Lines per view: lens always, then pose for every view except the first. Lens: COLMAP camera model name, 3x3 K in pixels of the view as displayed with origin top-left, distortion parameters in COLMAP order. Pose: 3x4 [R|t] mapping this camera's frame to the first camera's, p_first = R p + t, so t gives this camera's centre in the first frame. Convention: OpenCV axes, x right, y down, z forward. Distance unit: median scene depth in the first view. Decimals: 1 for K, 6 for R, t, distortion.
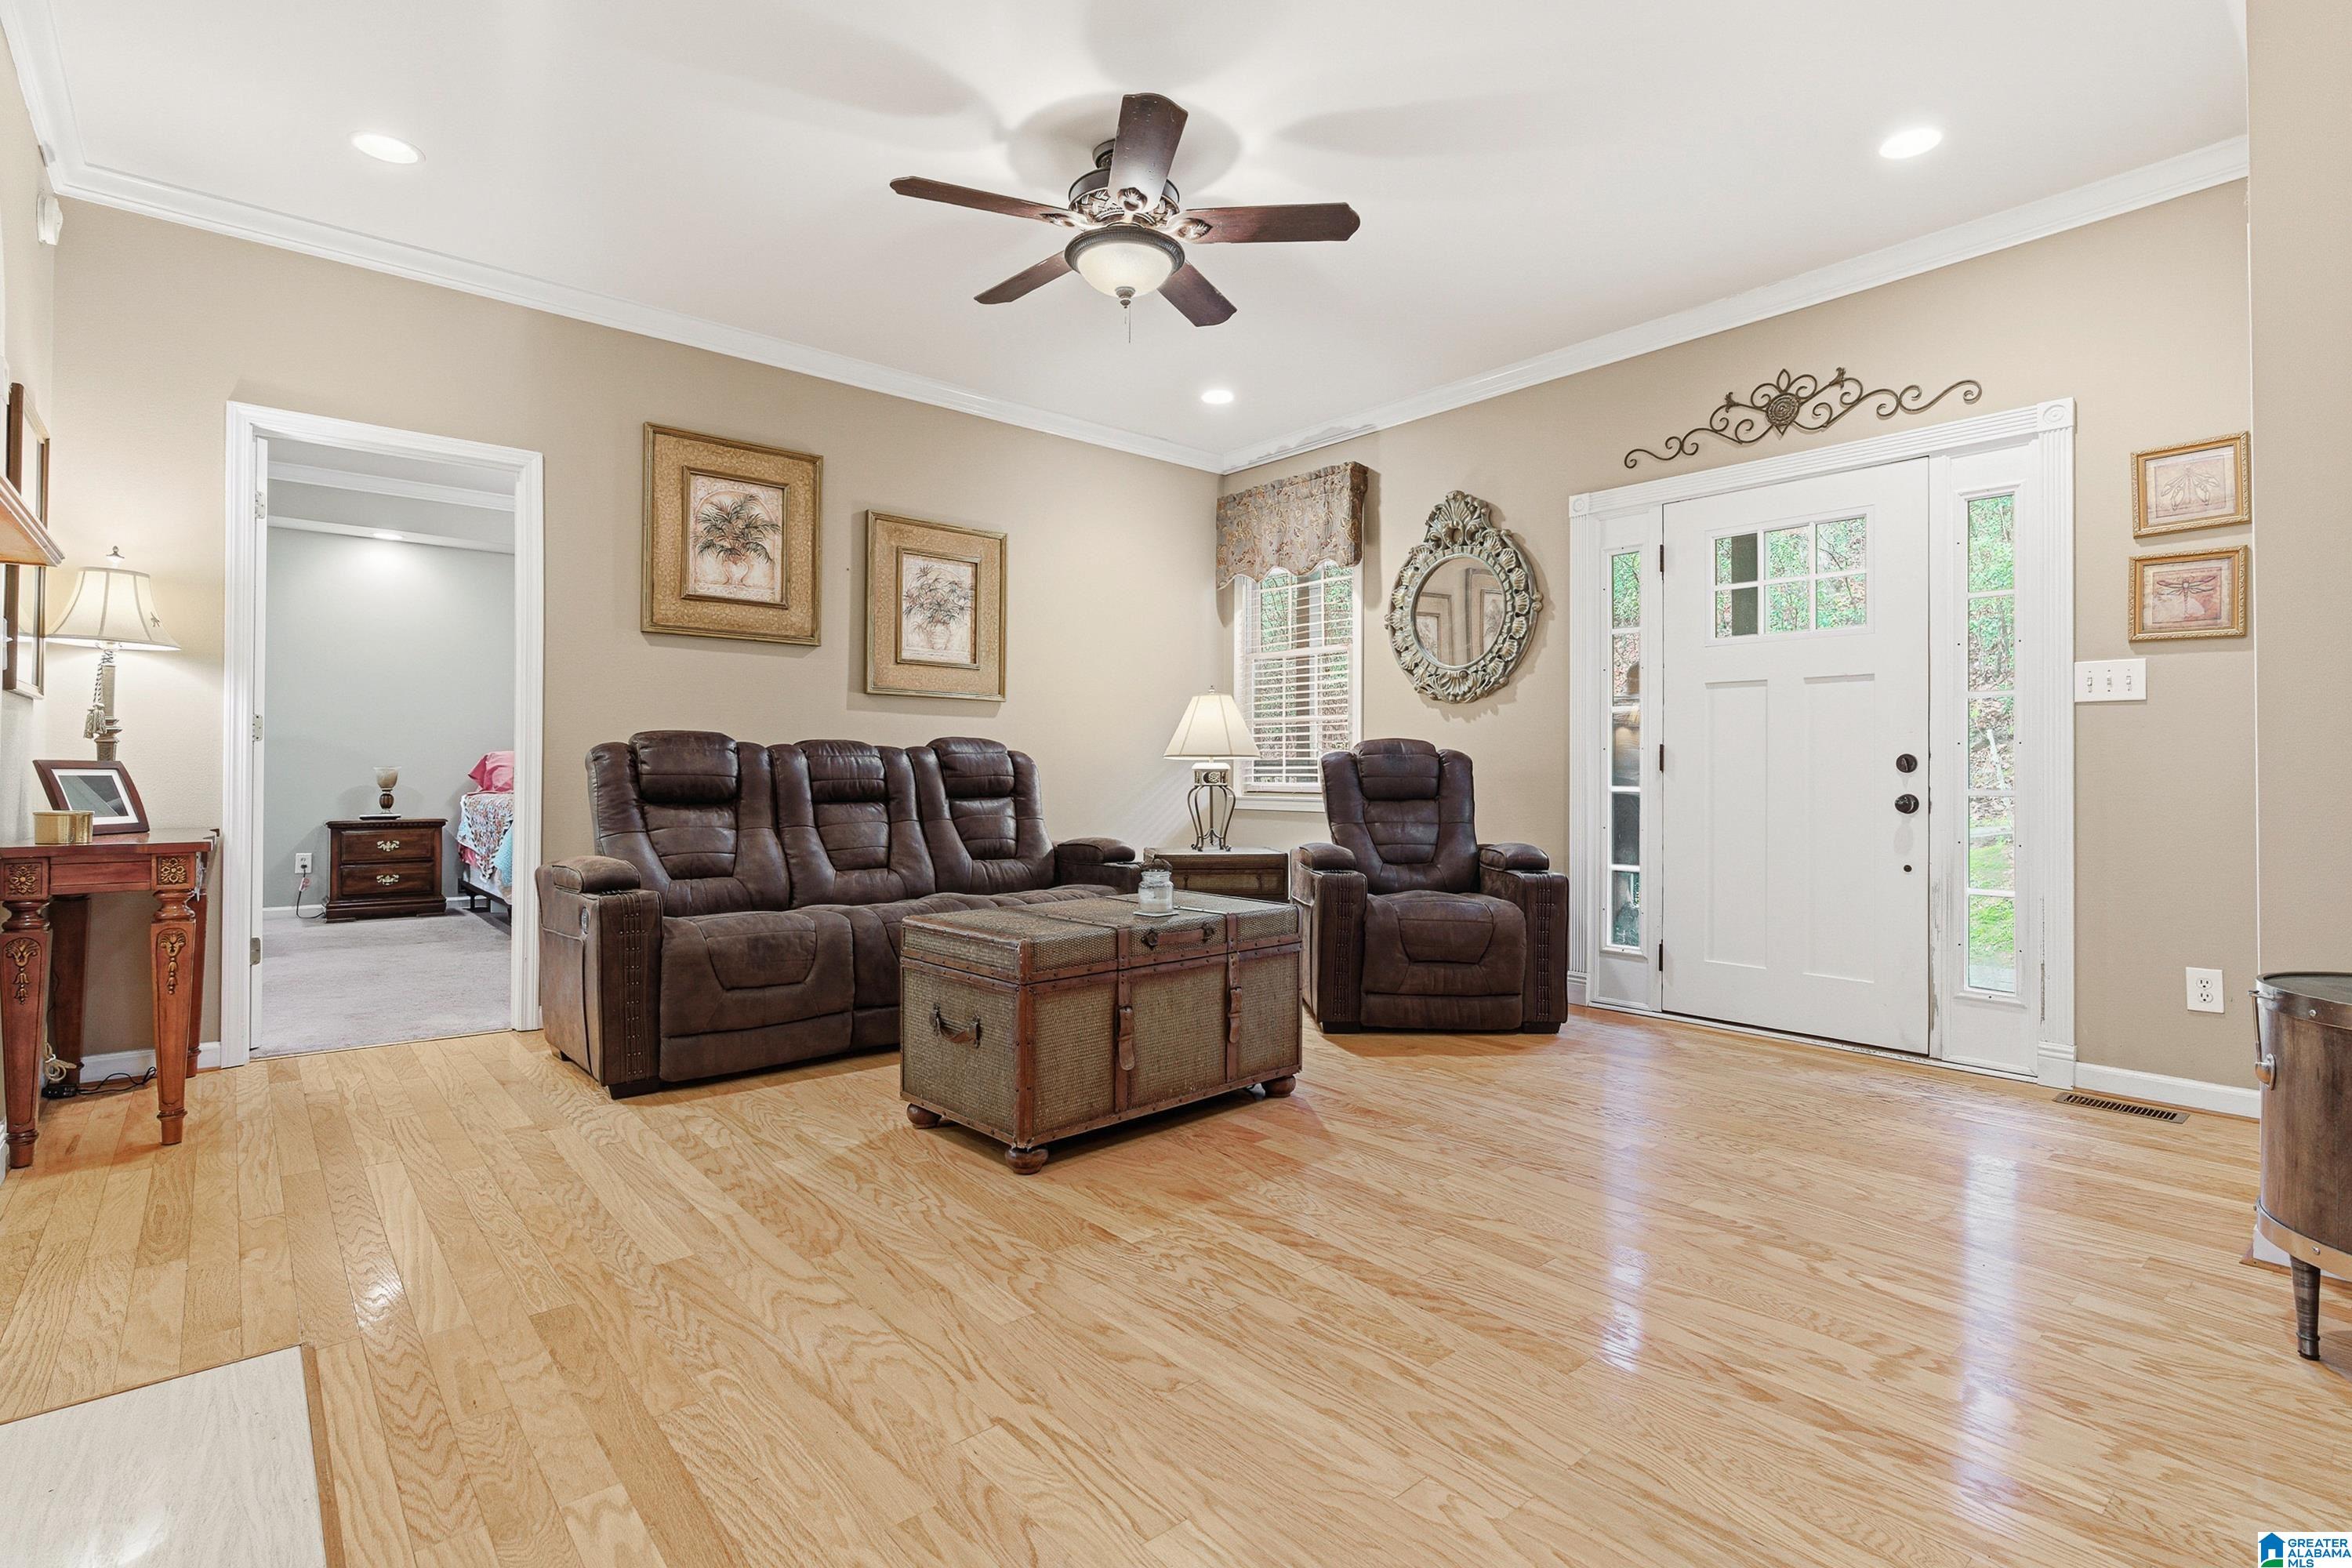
lens RADIAL K [[1123.5, 0, 1180.8], [0, 1123.5, 773.6], [0, 0, 1]] dist [-0.006104, -0.001596]
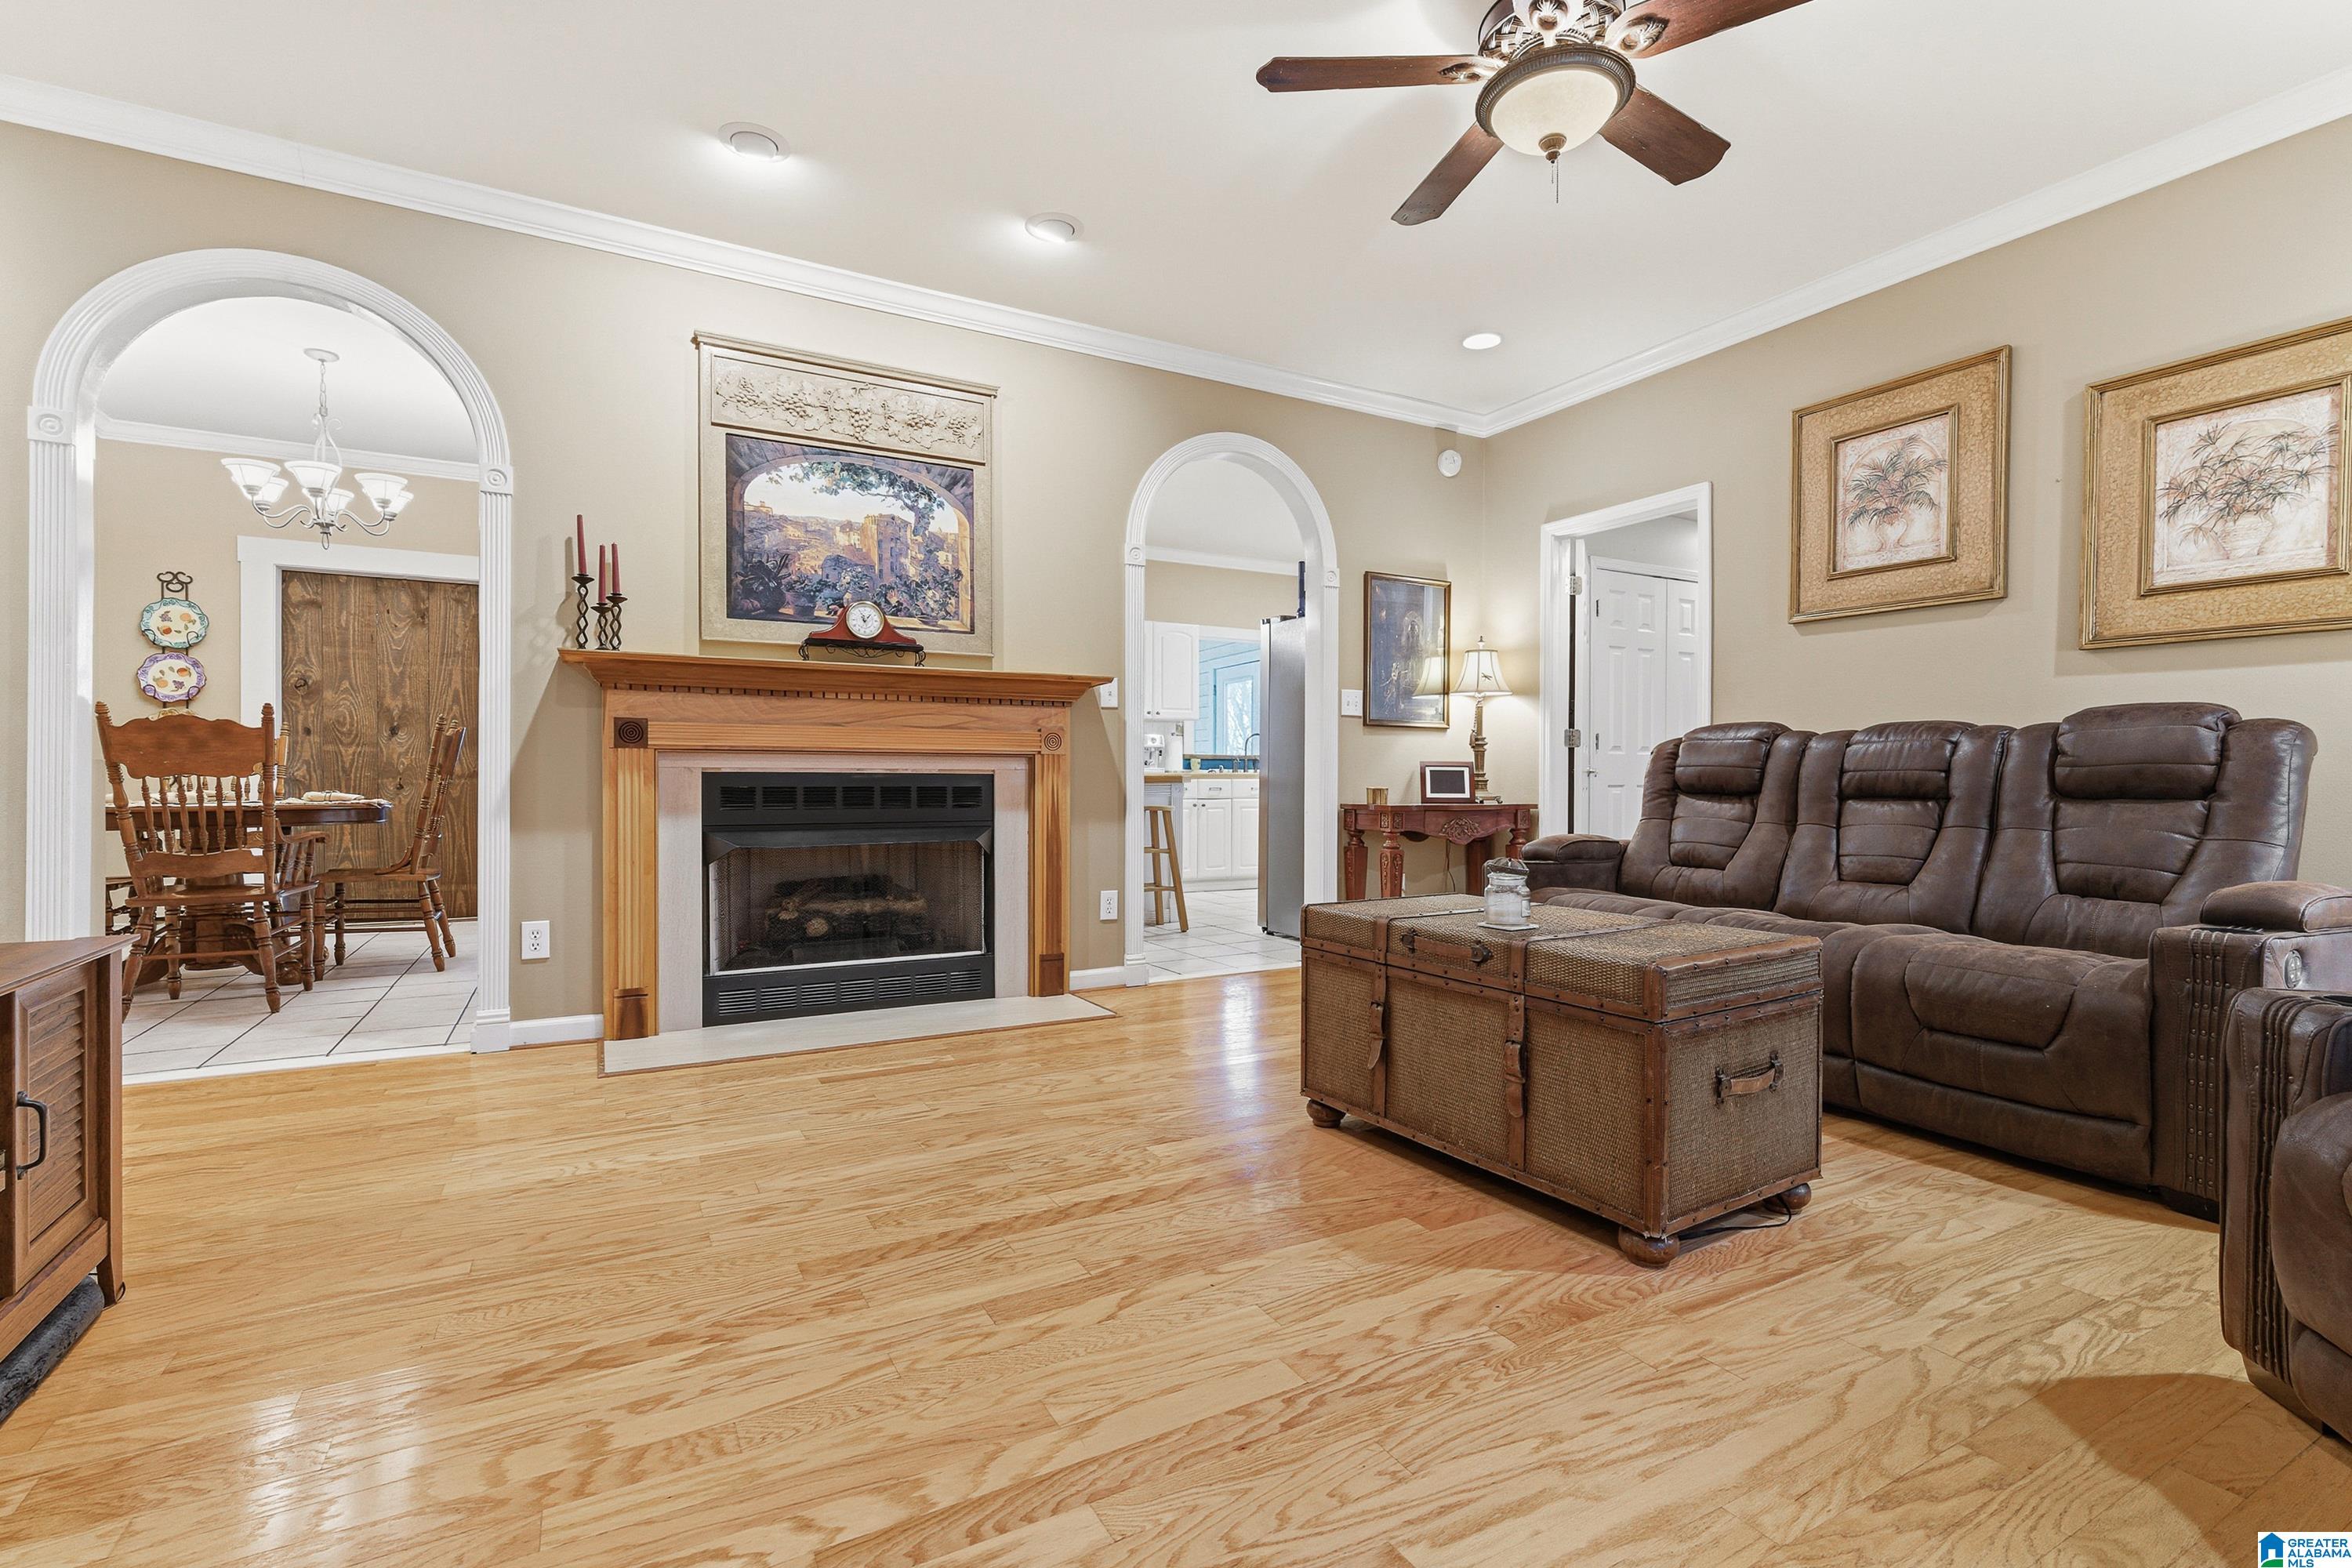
lens RADIAL K [[1069.8, 0, 1180.7], [0, 1069.8, 784.1], [0, 0, 1]] dist [0.001835, 0.001065]
pose [[-0.204705, 0.000939, -0.978823, 0.855289], [-0.007128, 0.999972, 0.002450, 0.025903], [0.978798, 0.007478, -0.204693, 1.026970]]
